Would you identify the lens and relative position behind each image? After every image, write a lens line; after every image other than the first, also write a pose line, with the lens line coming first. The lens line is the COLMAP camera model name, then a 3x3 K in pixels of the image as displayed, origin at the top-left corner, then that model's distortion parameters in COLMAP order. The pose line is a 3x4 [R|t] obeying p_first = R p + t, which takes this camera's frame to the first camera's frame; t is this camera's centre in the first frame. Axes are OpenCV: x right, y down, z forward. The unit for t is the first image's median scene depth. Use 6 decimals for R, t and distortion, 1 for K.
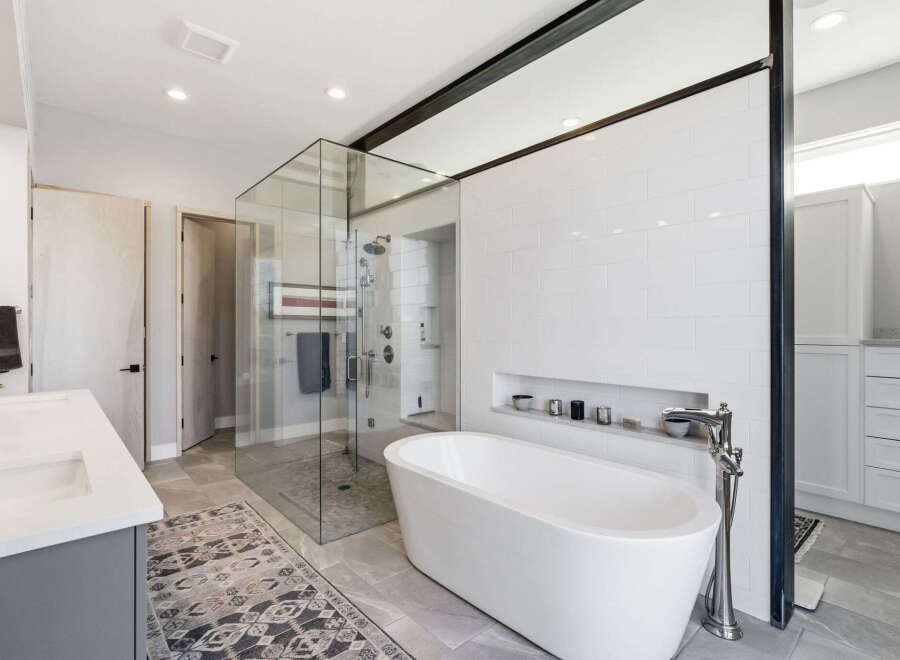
lens RADIAL K [[450.4, 0, 453.1], [0, 450.4, 332.8], [0, 0, 1]] dist [-0.005063, -0.000805]
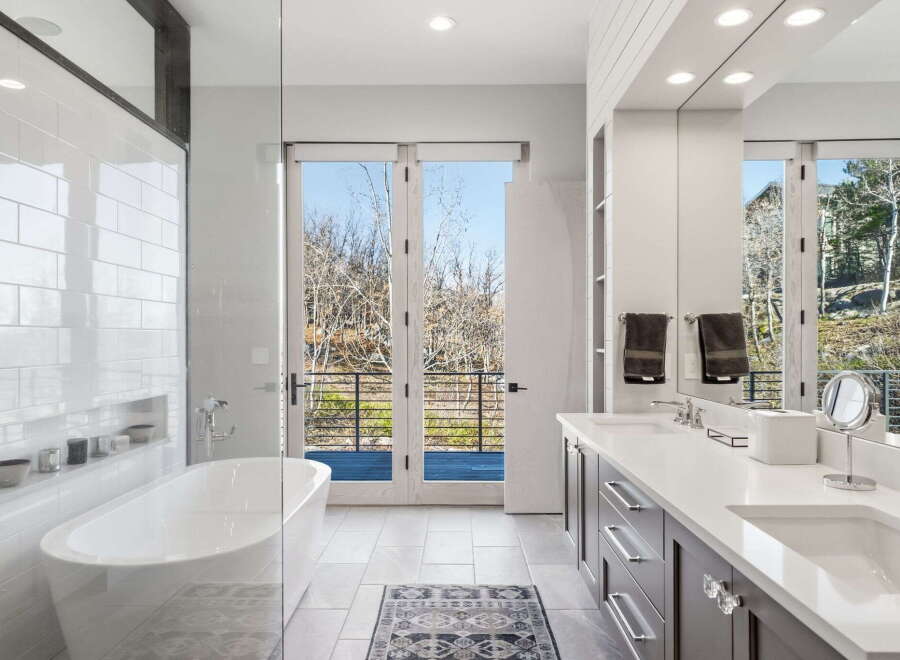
lens RADIAL K [[635.4, 0, 450.8], [0, 635.4, 334.8], [0, 0, 1]] dist [-0.001538, -0.003530]
pose [[-0.735770, -0.001031, 0.677230, -0.886341], [0.000074, 0.999999, 0.001603, -0.023514], [-0.677231, 0.001229, -0.735769, 1.343133]]
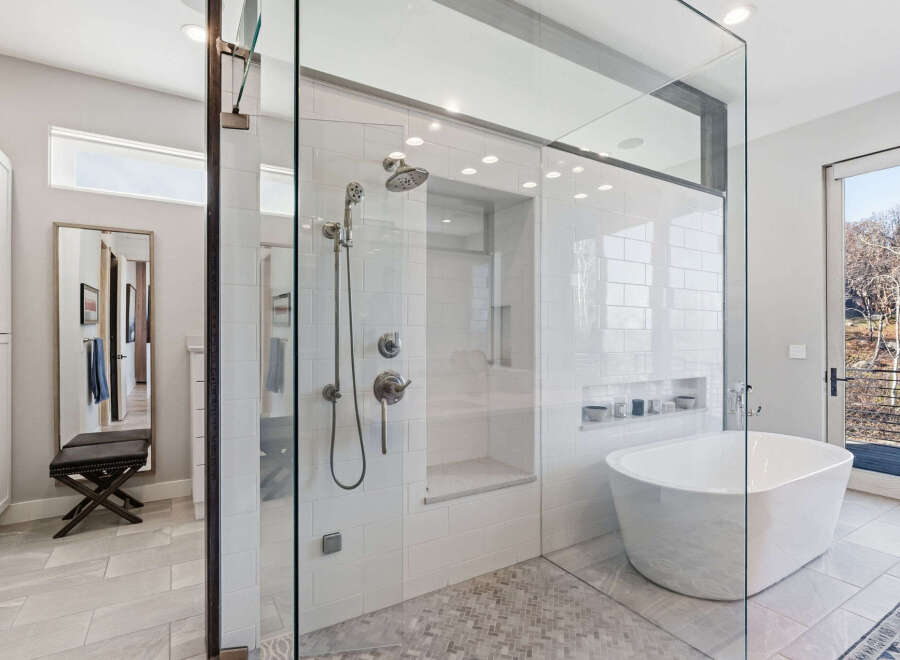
lens RADIAL K [[450.4, 0, 453.1], [0, 450.4, 332.8], [0, 0, 1]] dist [-0.005063, -0.000805]
pose [[0.179101, 0.001029, 0.983830, -0.970573], [0.001275, 0.999998, -0.001278, -0.024019], [-0.983830, 0.001483, 0.179100, 1.255527]]
